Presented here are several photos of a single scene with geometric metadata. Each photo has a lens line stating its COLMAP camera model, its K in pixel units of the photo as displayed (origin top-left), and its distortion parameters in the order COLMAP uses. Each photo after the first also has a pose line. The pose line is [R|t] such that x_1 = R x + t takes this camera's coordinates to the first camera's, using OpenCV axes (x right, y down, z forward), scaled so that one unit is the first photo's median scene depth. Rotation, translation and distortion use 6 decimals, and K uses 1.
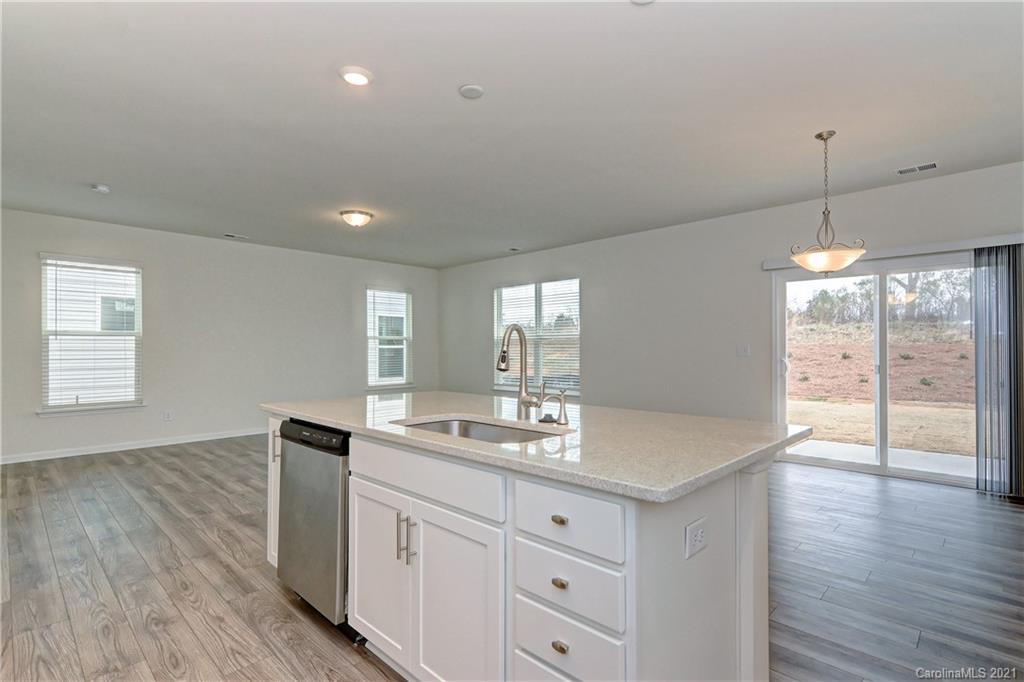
lens RADIAL K [[495.5, 0, 514.4], [0, 495.5, 343.6], [0, 0, 1]] dist [0.008642, -0.000825]
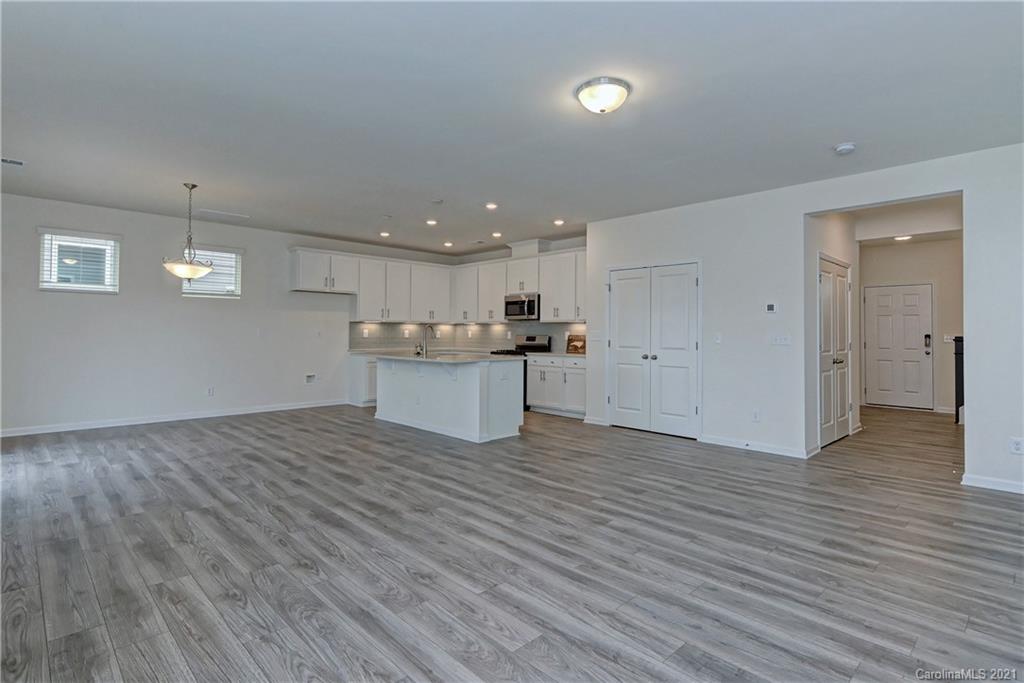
lens RADIAL K [[512.9, 0, 515.8], [0, 512.9, 322.7], [0, 0, 1]] dist [0.002404, 0.000231]
pose [[-0.999692, -0.003570, 0.024542, -0.232867], [-0.004304, 0.999543, -0.029927, 0.016368], [-0.024424, -0.030024, -0.999251, 1.544579]]
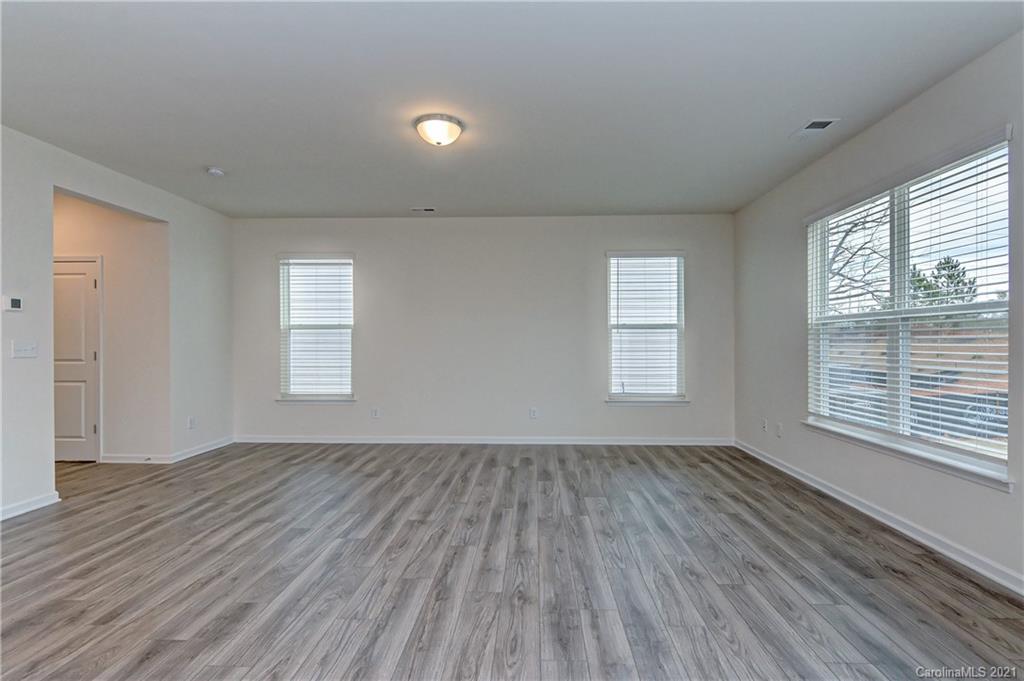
lens RADIAL K [[492.4, 0, 516.7], [0, 492.4, 343.1], [0, 0, 1]] dist [-0.000108, -0.000922]
pose [[0.669372, 0.005389, -0.742908, 0.198916], [0.005515, 0.999910, 0.012222, 0.003905], [0.742907, -0.012279, 0.669282, 0.650780]]
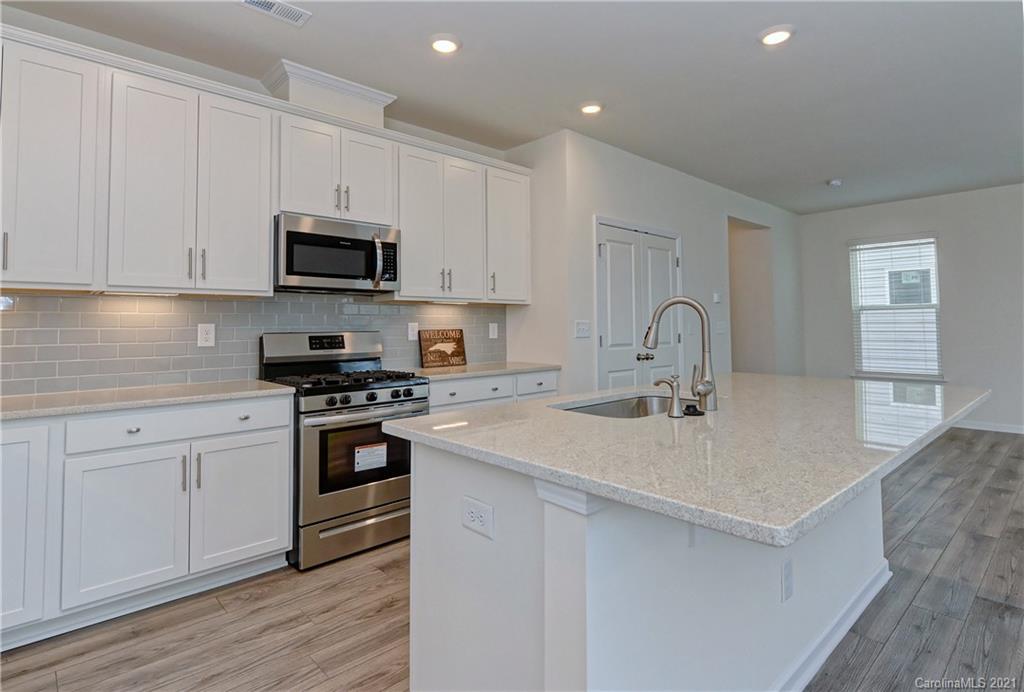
lens RADIAL K [[522.8, 0, 515.7], [0, 522.8, 301.0], [0, 0, 1]] dist [0.002724, -0.000228]
pose [[-0.054977, -0.042126, -0.997599, 0.330349], [0.016928, 0.998927, -0.043115, 0.001074], [0.998344, -0.019257, -0.054205, 0.267197]]
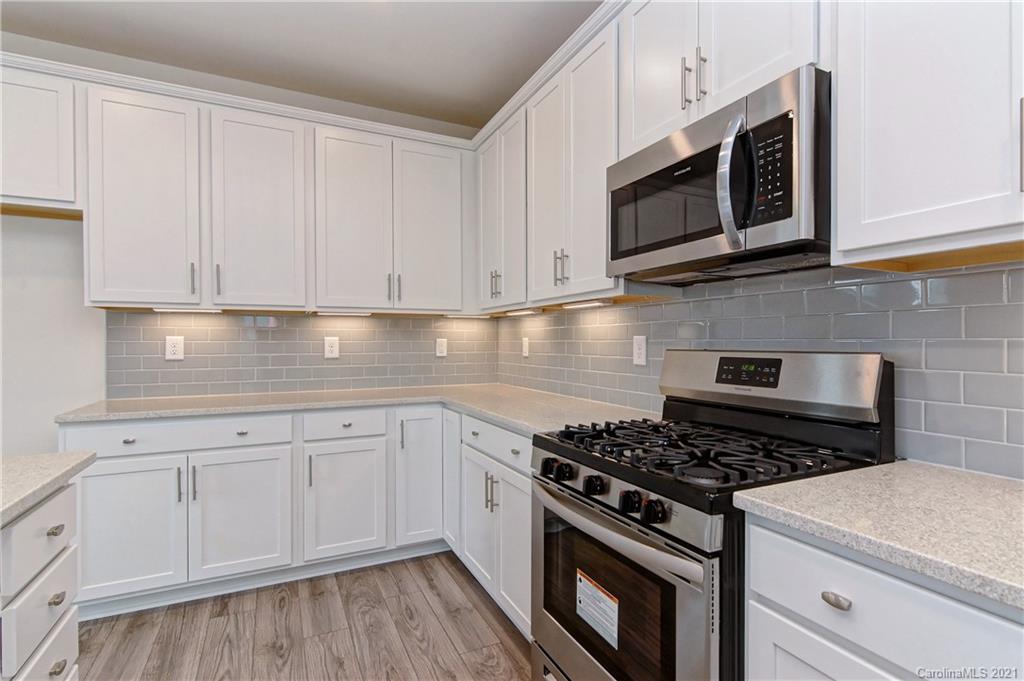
lens RADIAL K [[492.4, 0, 516.7], [0, 492.4, 343.1], [0, 0, 1]] dist [-0.000108, -0.000922]
pose [[-0.941097, 0.003964, 0.338113, -0.212666], [0.001932, 0.999978, -0.006348, 0.004112], [-0.338131, -0.005321, -0.941084, 0.328212]]
